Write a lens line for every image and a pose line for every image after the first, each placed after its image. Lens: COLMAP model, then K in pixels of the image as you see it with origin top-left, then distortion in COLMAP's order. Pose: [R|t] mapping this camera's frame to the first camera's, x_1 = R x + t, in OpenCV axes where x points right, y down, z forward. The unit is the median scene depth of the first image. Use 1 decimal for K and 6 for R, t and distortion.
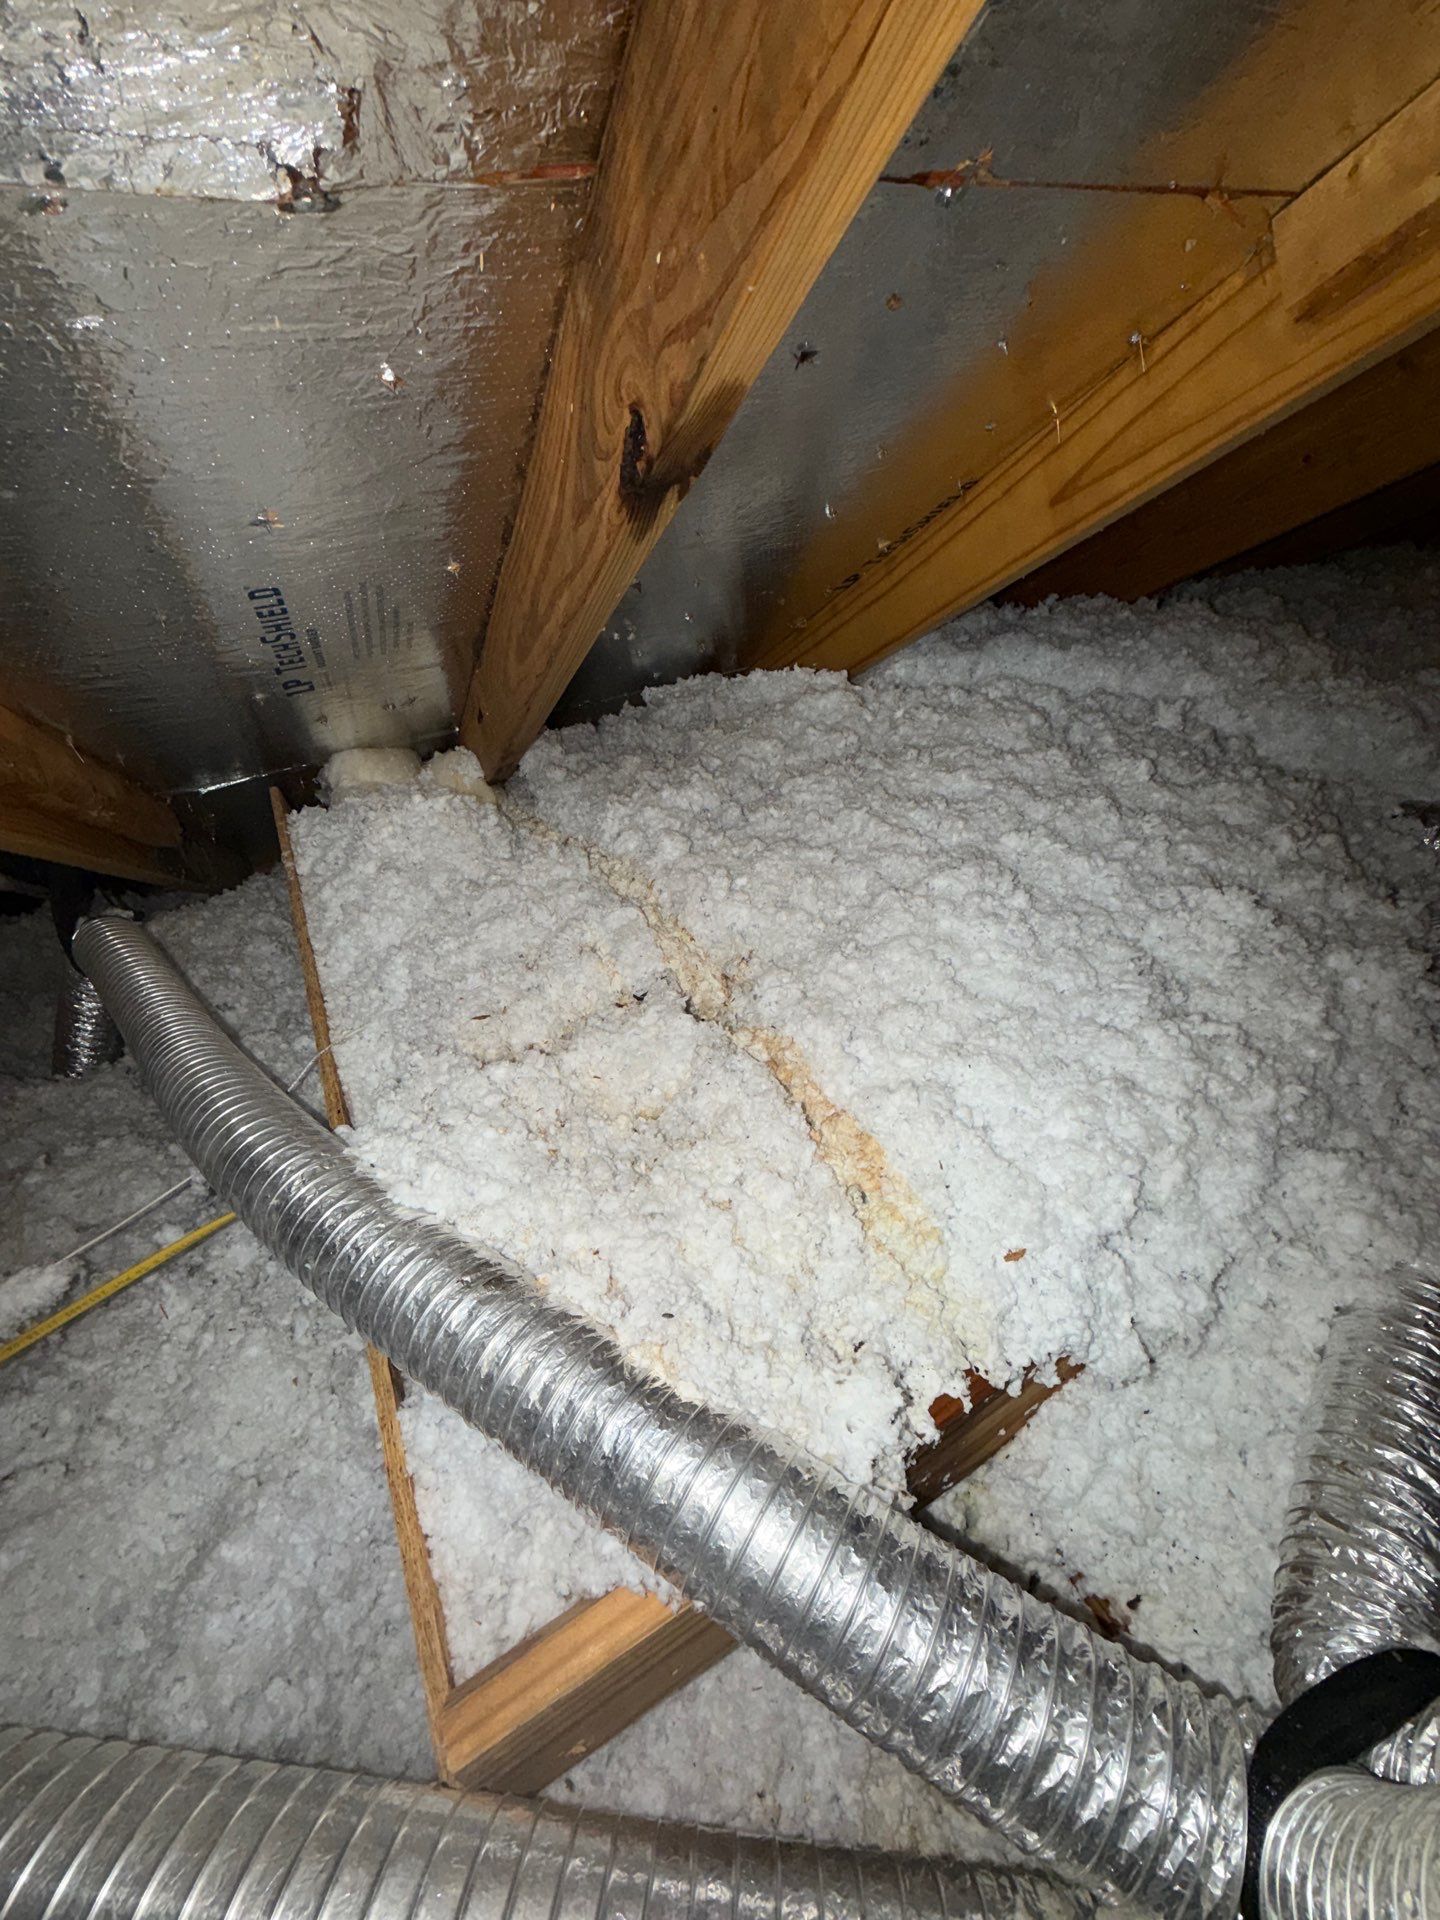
lens RADIAL K [[770.1, 0, 720.0], [0, 770.1, 960.0], [0, 0, 1]] dist [0.000789, -0.000133]
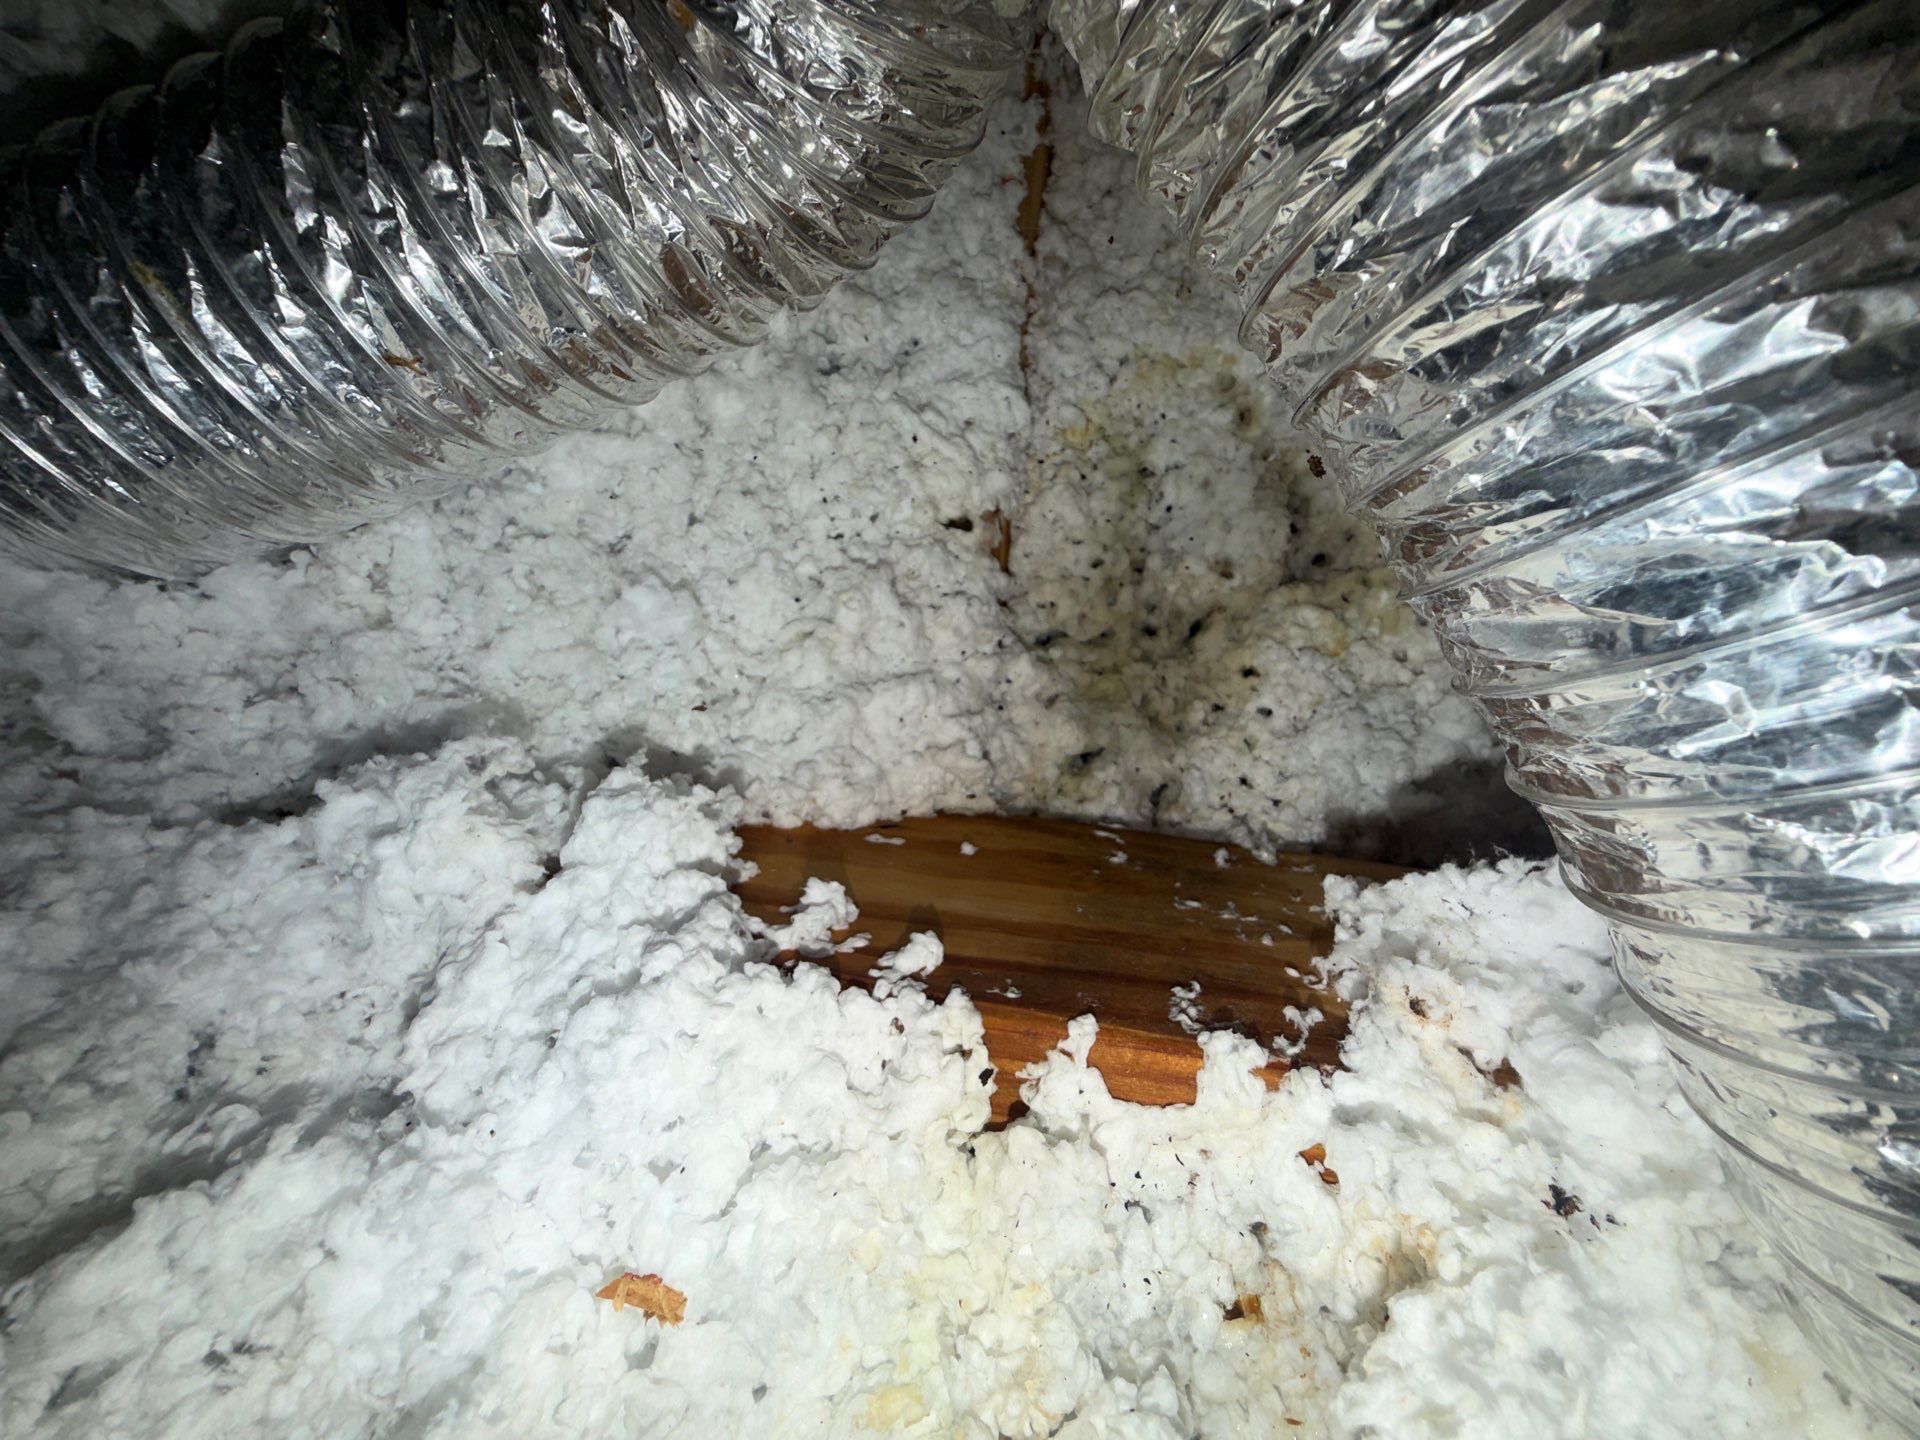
lens RADIAL K [[770.1, 0, 960.0], [0, 770.1, 720.0], [0, 0, 1]] dist [0.000789, -0.000133]
pose [[-0.806966, -0.572018, 0.146971, 0.369292], [0.534975, -0.602541, 0.592239, 0.404897], [-0.250215, 0.556543, 0.792245, 0.624703]]
